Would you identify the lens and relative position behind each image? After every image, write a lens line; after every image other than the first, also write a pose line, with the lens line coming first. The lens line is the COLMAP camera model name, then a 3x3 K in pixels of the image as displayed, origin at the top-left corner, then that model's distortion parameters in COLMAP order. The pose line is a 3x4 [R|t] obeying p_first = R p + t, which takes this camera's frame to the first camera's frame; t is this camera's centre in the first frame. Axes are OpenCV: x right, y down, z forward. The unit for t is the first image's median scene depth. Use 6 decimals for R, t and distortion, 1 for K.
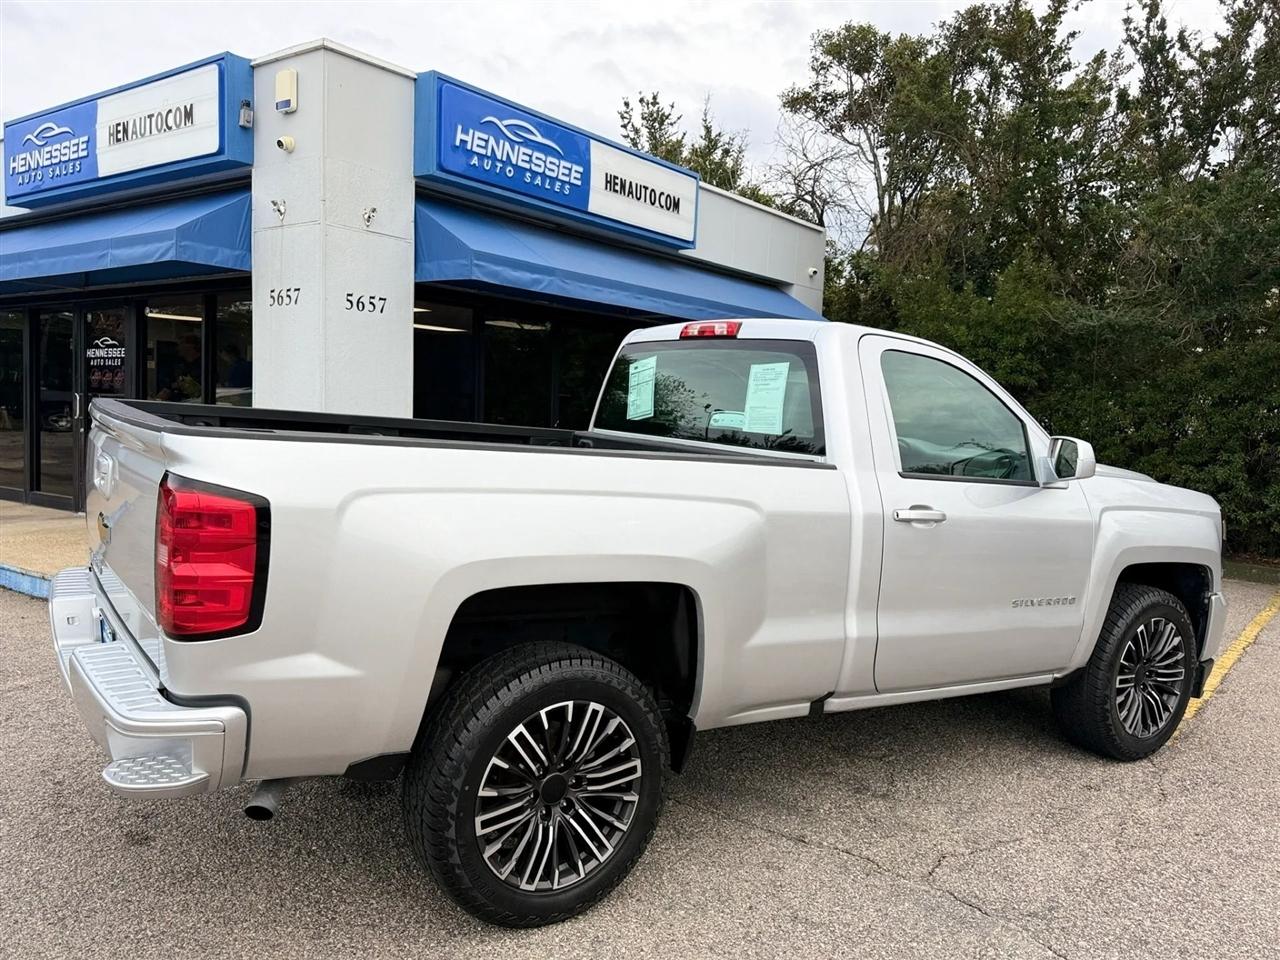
lens RADIAL K [[999.6, 0, 641.5], [0, 999.6, 481.7], [0, 0, 1]] dist [0.104398, -0.160262]
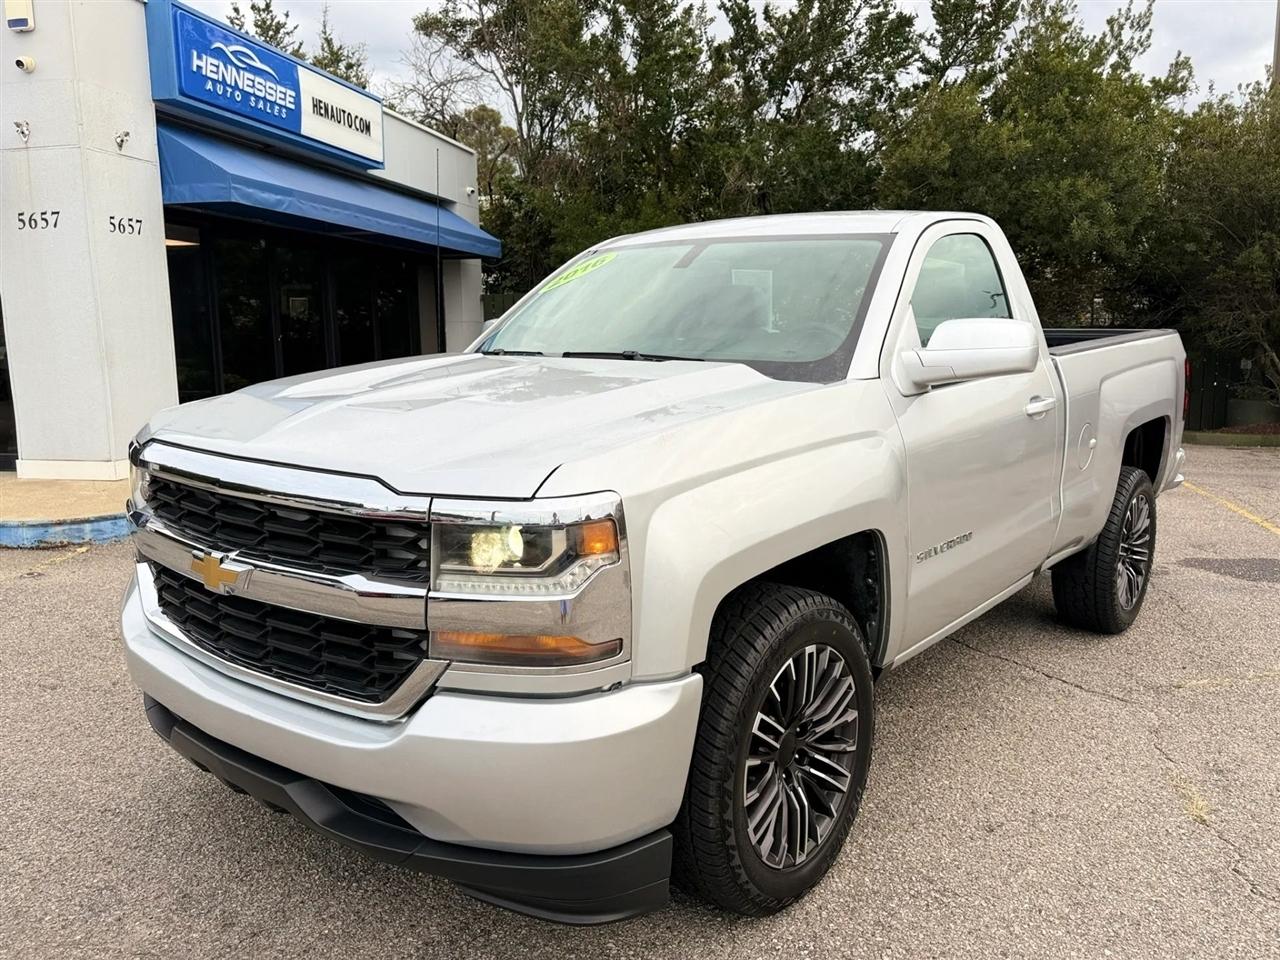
lens RADIAL K [[1031.0, 0, 648.3], [0, 1031.0, 480.2], [0, 0, 1]] dist [0.004654, 0.002168]
pose [[0.907975, -0.105551, 0.405513, -0.243859], [0.073747, 0.992901, 0.093317, 0.021342], [-0.412484, -0.054824, 0.909314, -0.187902]]
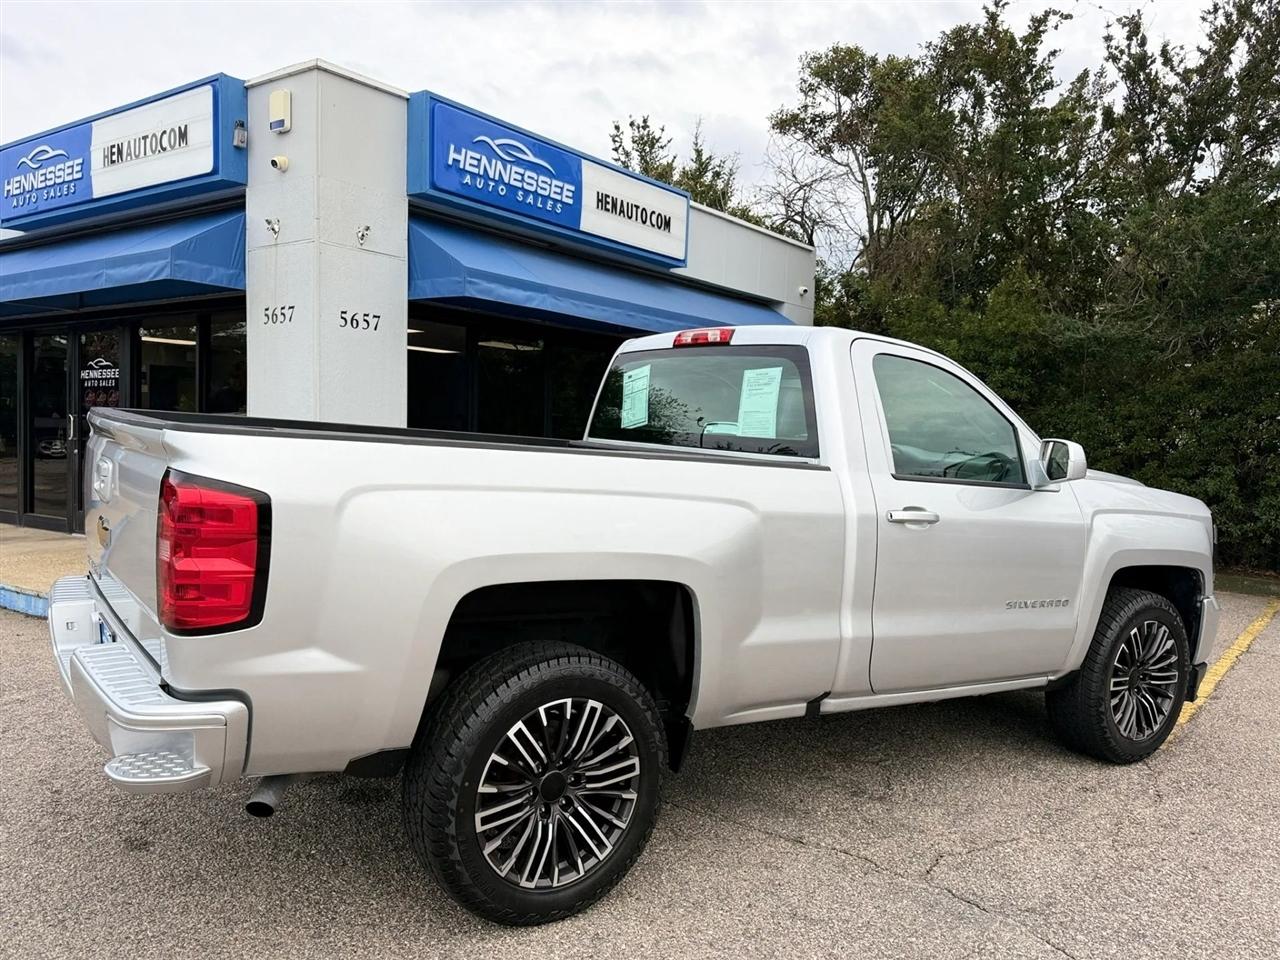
lens RADIAL K [[999.6, 0, 637.9], [0, 999.6, 489.7], [0, 0, 1]] dist [0.106714, -0.167341]
pose [[0.999961, -0.007827, 0.004173, -0.001625], [0.007894, 0.999835, -0.016366, 0.010178], [-0.004044, 0.016398, 0.999857, -0.003649]]
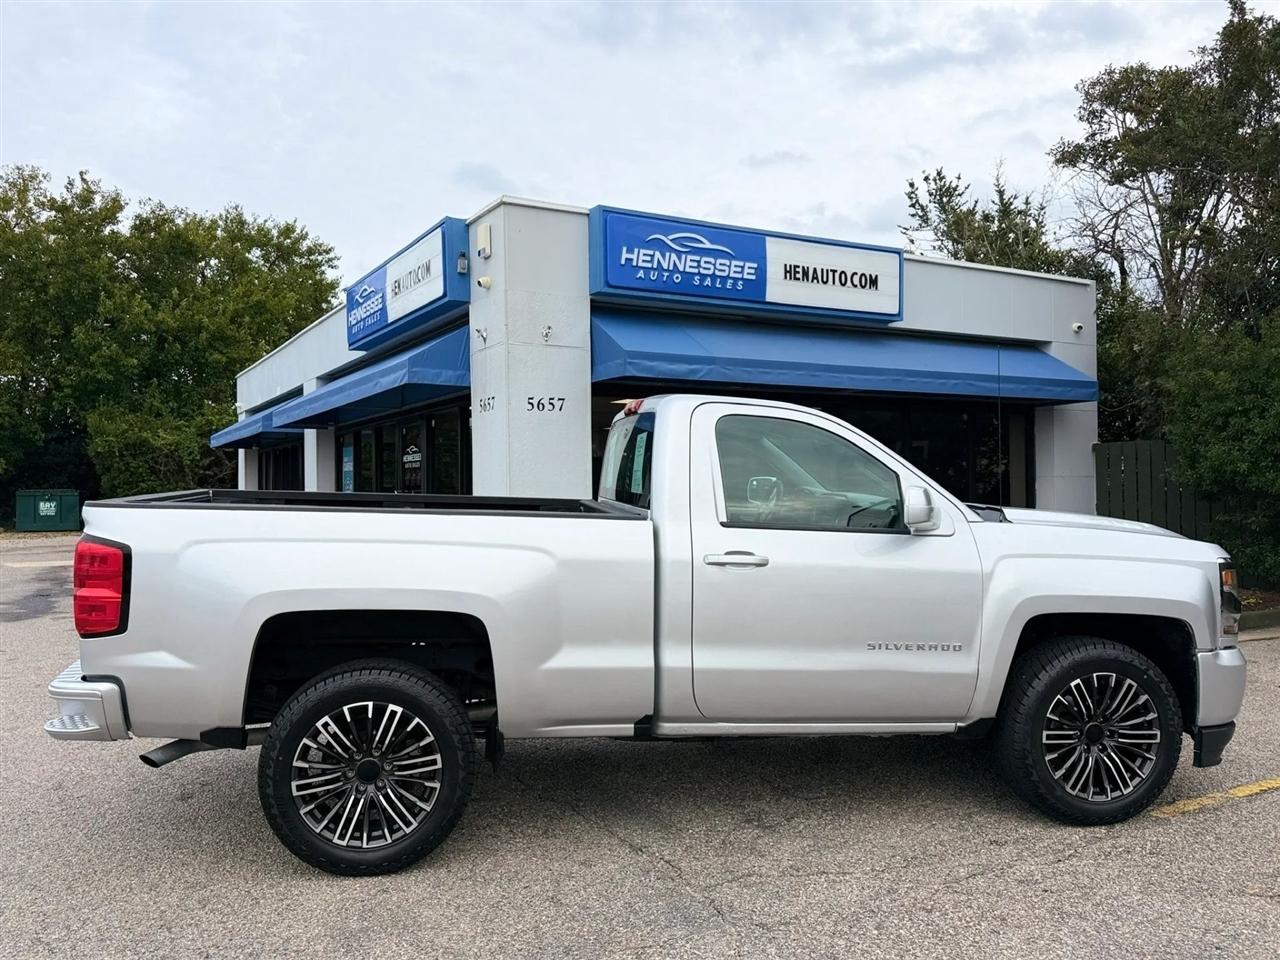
lens RADIAL K [[996.0, 0, 640.6], [0, 996.0, 482.8], [0, 0, 1]] dist [0.113838, -0.188790]
pose [[0.912795, -0.047743, -0.405619, 0.307185], [0.014085, 0.996233, -0.085563, 0.019992], [0.408176, 0.072389, 0.910029, -0.027746]]
